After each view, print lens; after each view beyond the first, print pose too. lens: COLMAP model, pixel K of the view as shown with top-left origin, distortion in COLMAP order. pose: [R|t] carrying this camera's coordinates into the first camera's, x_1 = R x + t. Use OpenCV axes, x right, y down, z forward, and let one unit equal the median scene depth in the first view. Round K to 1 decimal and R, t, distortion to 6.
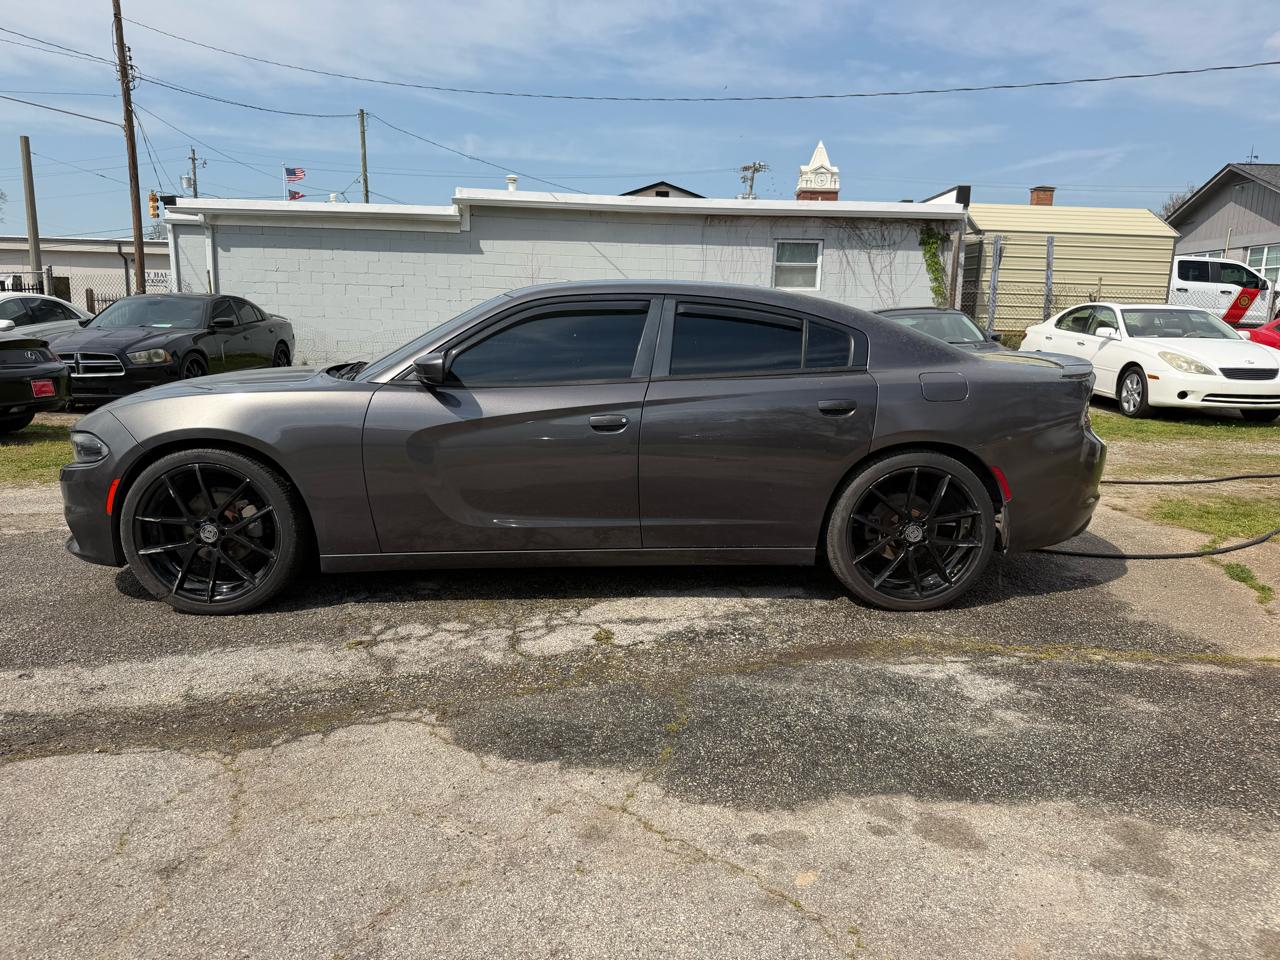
lens RADIAL K [[901.2, 0, 640.0], [0, 901.2, 480.0], [0, 0, 1]] dist [0.093830, -0.147897]
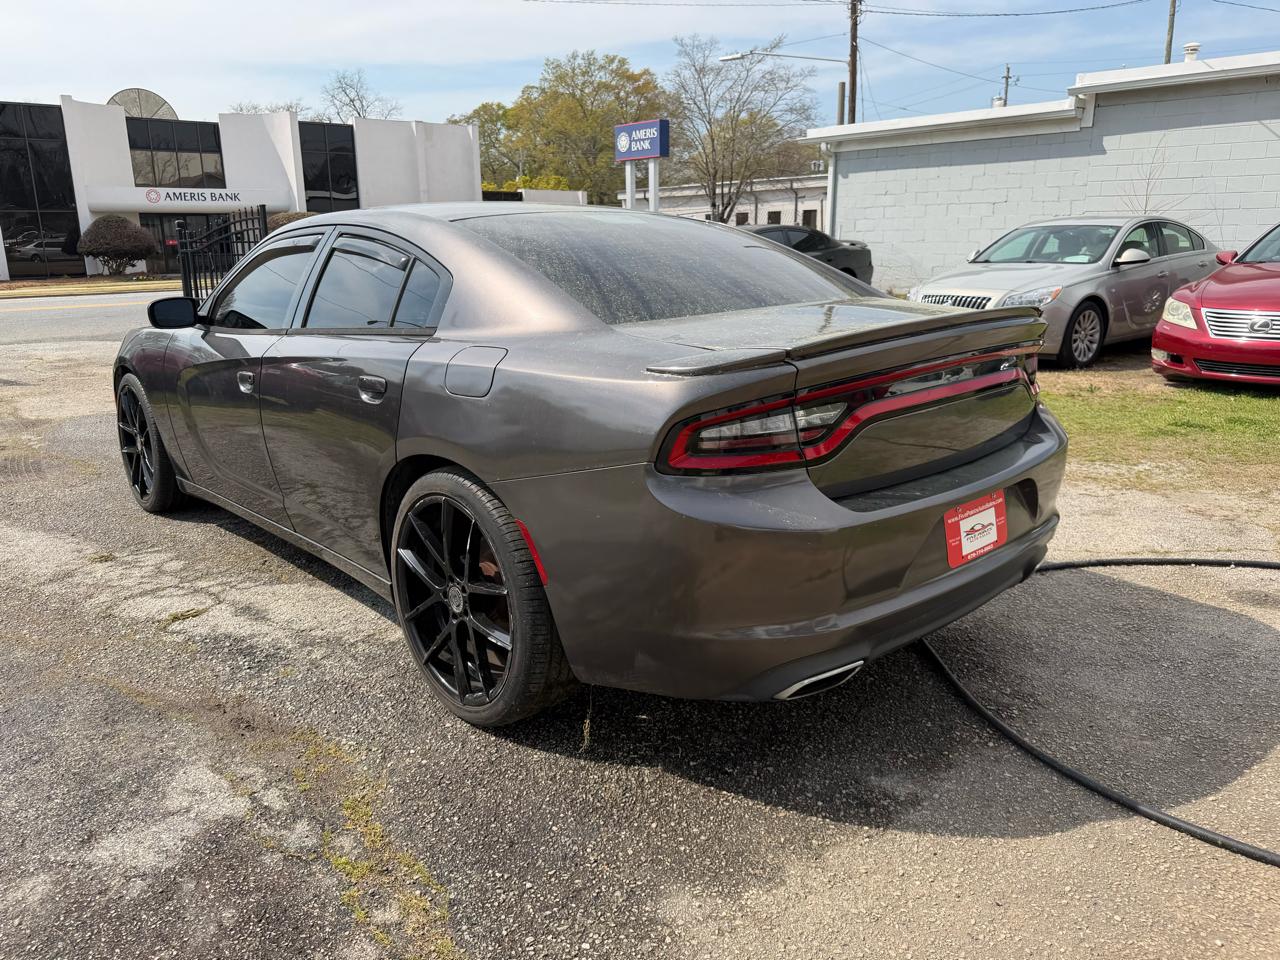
lens RADIAL K [[903.6, 0, 649.8], [0, 903.6, 491.4], [0, 0, 1]] dist [0.022700, -0.038659]
pose [[0.638246, 0.177947, -0.748984, 0.849948], [-0.106365, 0.983971, 0.143137, -0.119485], [0.762449, -0.011691, 0.646943, 0.709334]]
